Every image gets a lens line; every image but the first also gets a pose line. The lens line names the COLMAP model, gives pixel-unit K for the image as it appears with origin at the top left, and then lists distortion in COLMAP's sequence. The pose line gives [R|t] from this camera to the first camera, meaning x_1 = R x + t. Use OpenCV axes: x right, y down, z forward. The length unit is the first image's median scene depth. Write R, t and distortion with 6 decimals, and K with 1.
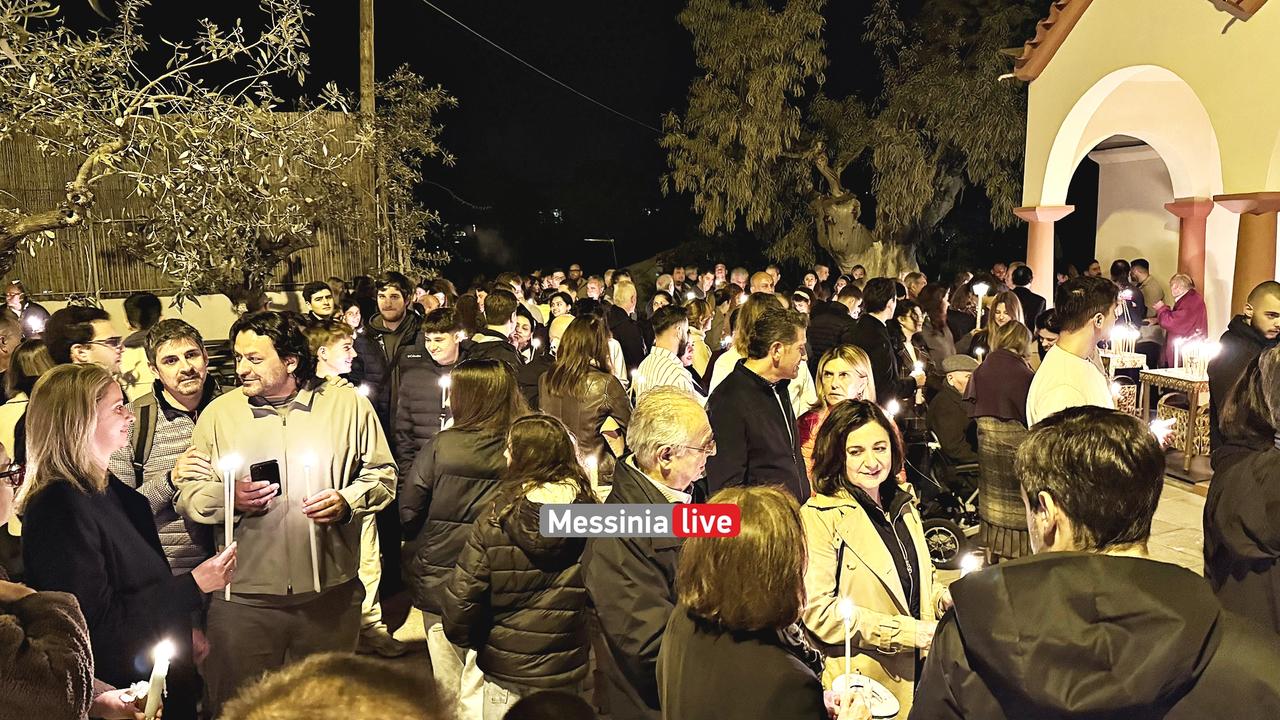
lens RADIAL K [[896.0, 0, 637.0], [0, 896.0, 368.1], [0, 0, 1]] dist [0.080759, -0.121852]
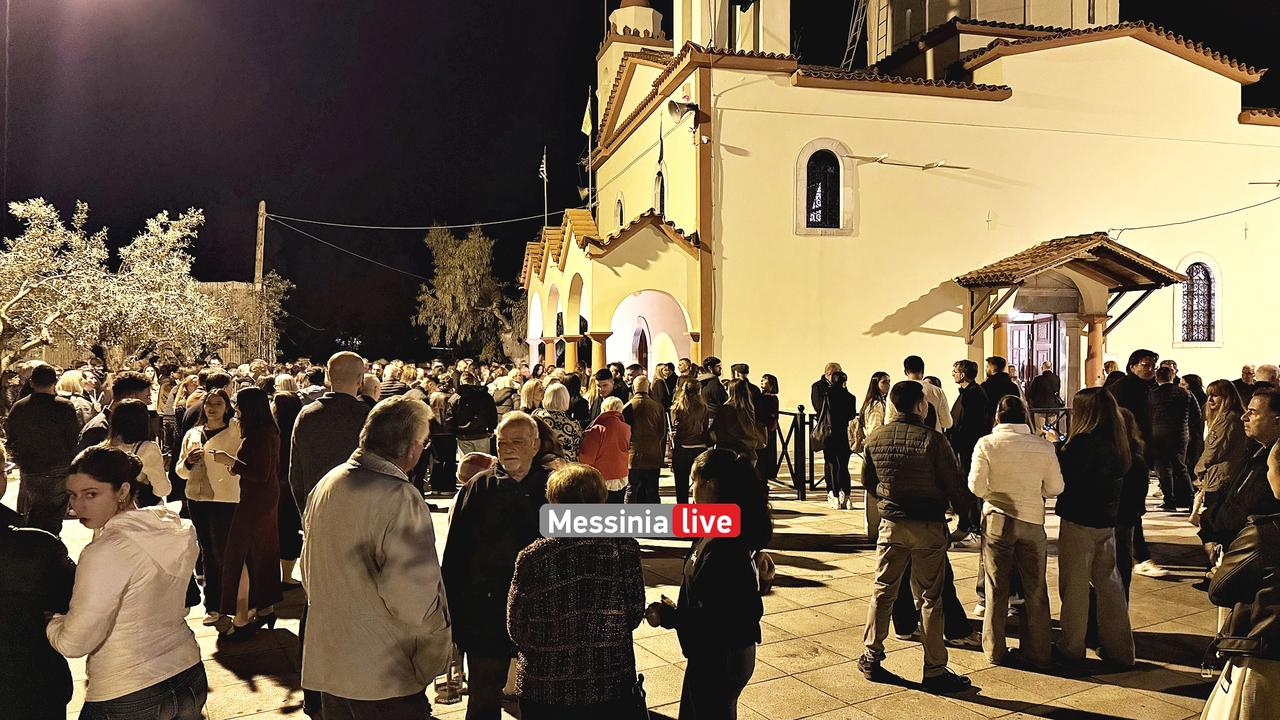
lens RADIAL K [[896.0, 0, 640.8], [0, 896.0, 370.2], [0, 0, 1]] dist [0.080759, -0.121852]
pose [[0.996643, 0.023872, 0.078316, 0.393885], [-0.014335, 0.992652, -0.120151, 0.145429], [-0.080609, 0.118625, 0.989662, -1.056708]]
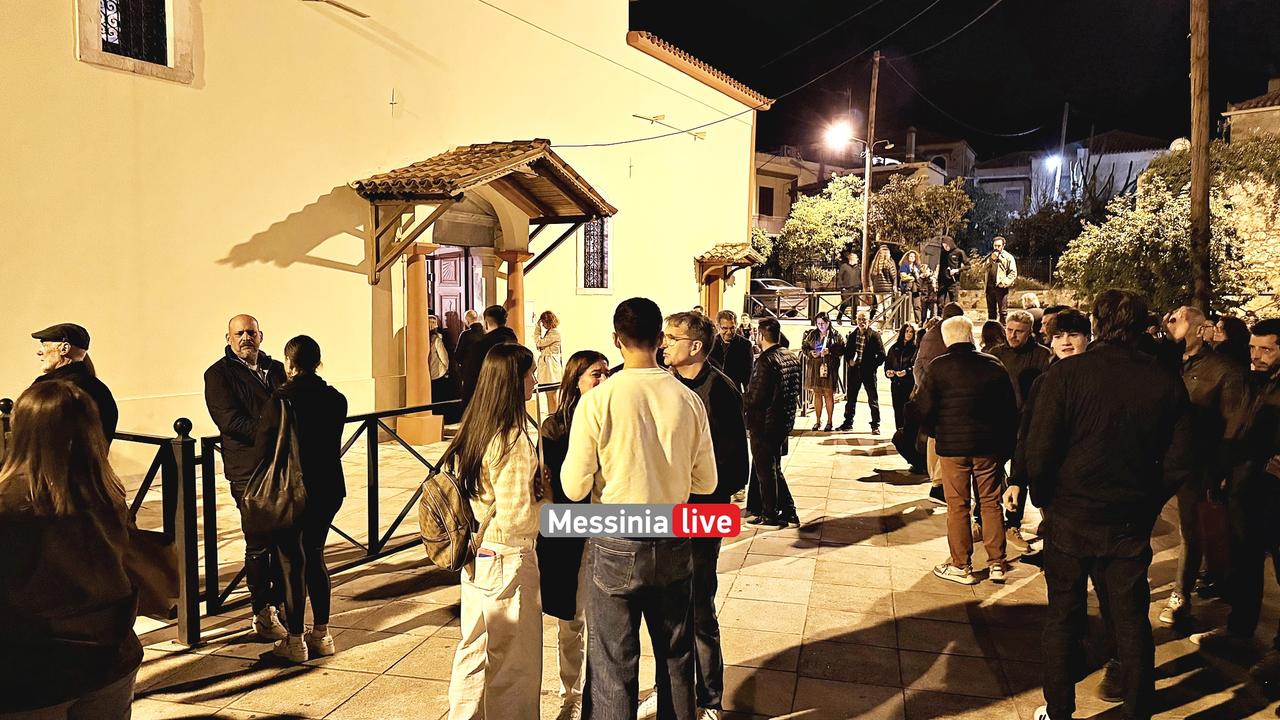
lens RADIAL K [[896.0, 0, 635.3], [0, 896.0, 359.3], [0, 0, 1]] dist [0.080759, -0.121852]
pose [[0.638405, -0.015785, 0.769539, 0.457611], [0.077725, 0.996001, -0.044050, 0.072192], [-0.765766, 0.087934, 0.637079, -0.535552]]
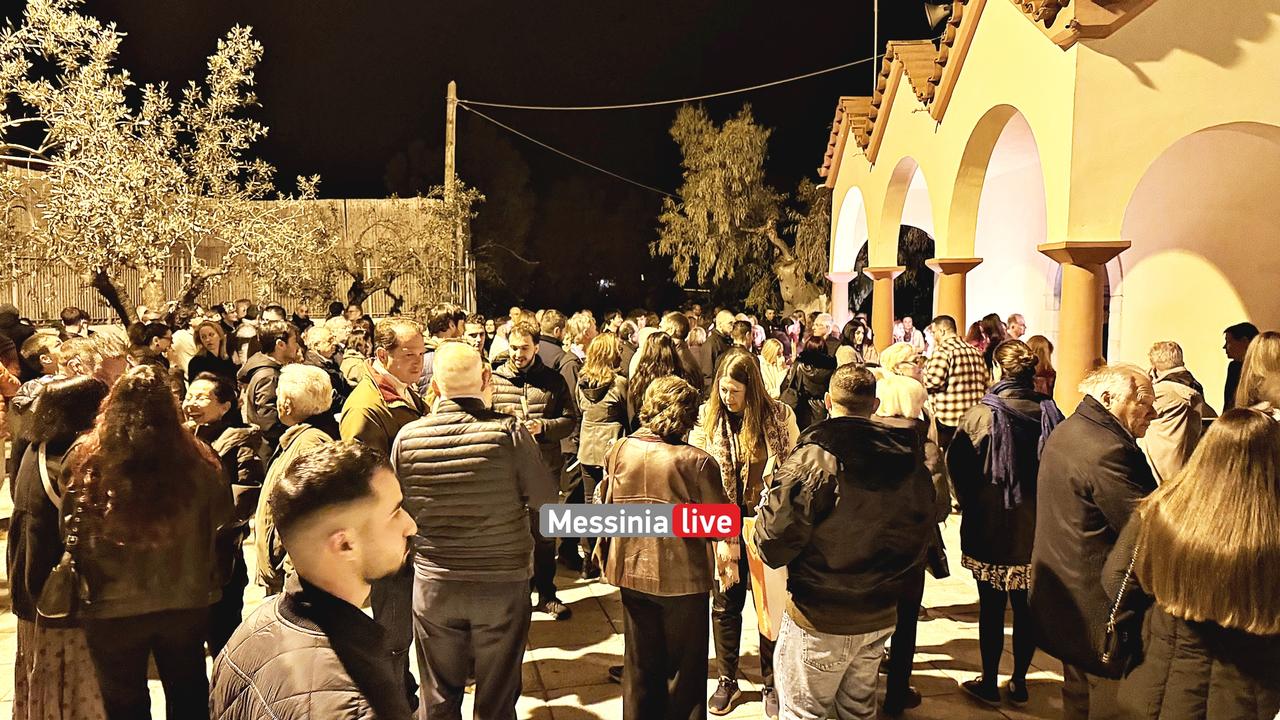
lens RADIAL K [[896.0, 0, 637.0], [0, 896.0, 372.3], [0, 0, 1]] dist [0.080759, -0.121852]
pose [[0.978054, 0.043602, -0.203737, 0.306205], [-0.053643, 0.997589, -0.044021, 0.049486], [0.201326, 0.053984, 0.978036, -0.363628]]
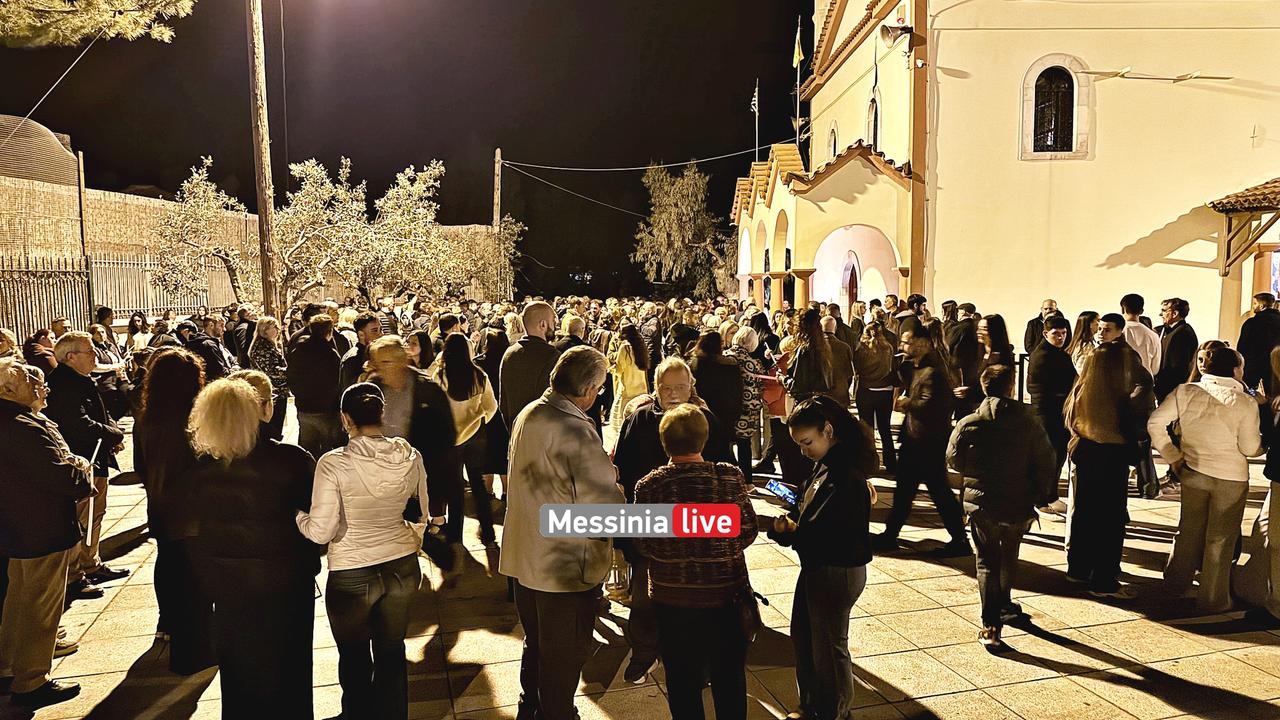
lens RADIAL K [[896.0, 0, 636.9], [0, 896.0, 379.2], [0, 0, 1]] dist [0.080759, -0.121852]
pose [[0.984778, 0.036199, -0.170004, 0.422509], [-0.041614, 0.998730, -0.028397, 0.142892], [0.168760, 0.035039, 0.985034, -1.093721]]
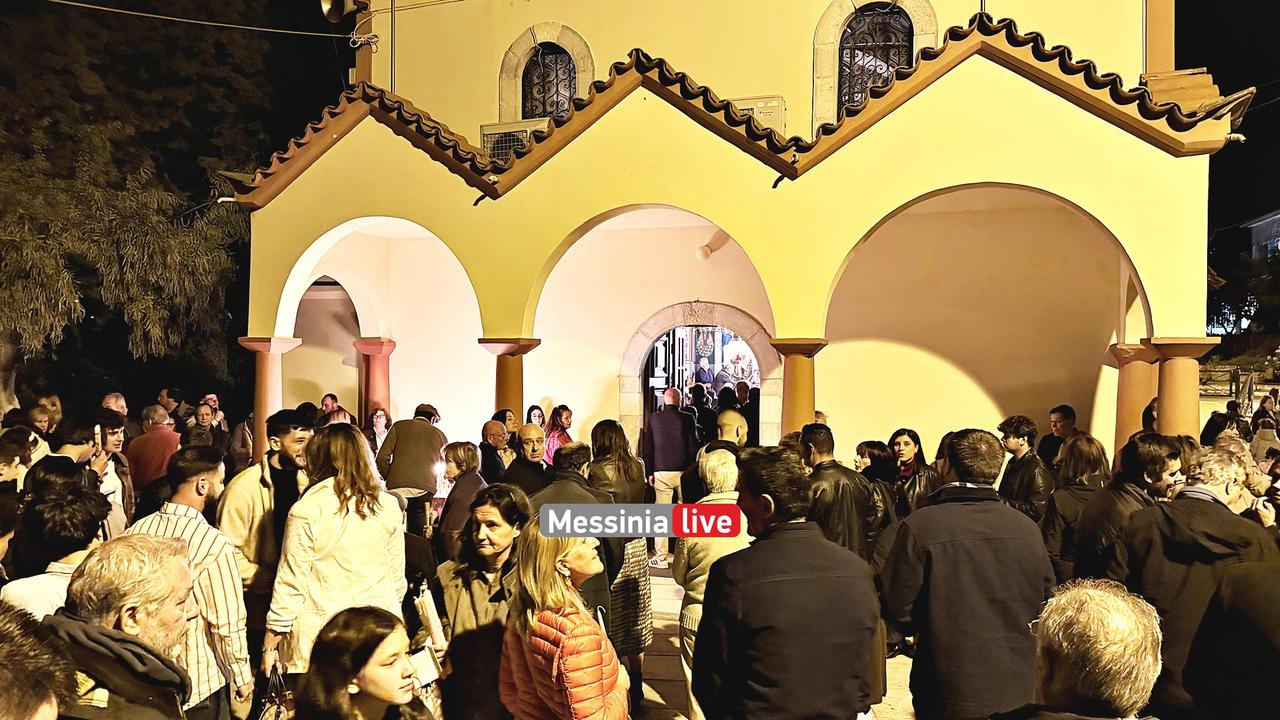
lens RADIAL K [[896.0, 0, 638.3], [0, 896.0, 359.8], [0, 0, 1]] dist [0.080759, -0.121852]
pose [[0.495746, 0.040393, 0.867528, -0.138653], [0.095297, 0.990356, -0.100570, -0.014388], [-0.863223, 0.132530, 0.487115, 0.136290]]
